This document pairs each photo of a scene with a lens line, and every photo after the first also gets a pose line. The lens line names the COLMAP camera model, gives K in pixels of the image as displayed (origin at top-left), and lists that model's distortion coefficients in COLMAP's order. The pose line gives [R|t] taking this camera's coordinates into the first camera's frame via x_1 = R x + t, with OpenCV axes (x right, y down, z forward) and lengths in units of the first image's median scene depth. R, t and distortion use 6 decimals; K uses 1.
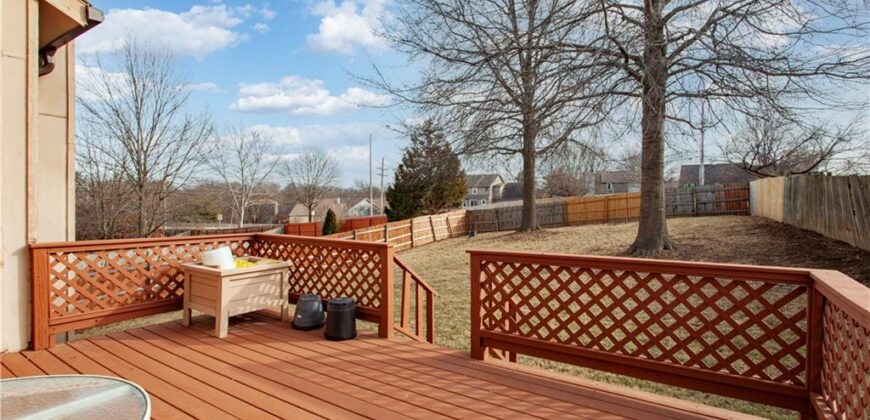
lens RADIAL K [[414.0, 0, 435.0], [0, 414.0, 215.7], [0, 0, 1]] dist [-0.022218, -0.000035]
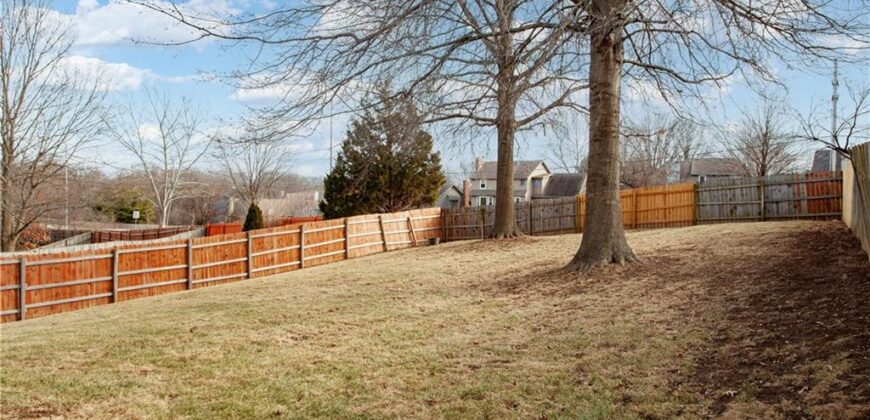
lens RADIAL K [[588.8, 0, 435.2], [0, 588.8, 210.0], [0, 0, 1]] dist [-0.000818, -0.001821]
pose [[0.997607, 0.018539, -0.066609, 0.147935], [-0.019750, 0.999651, -0.017566, 0.008614], [0.066260, 0.018839, 0.997625, 0.019840]]
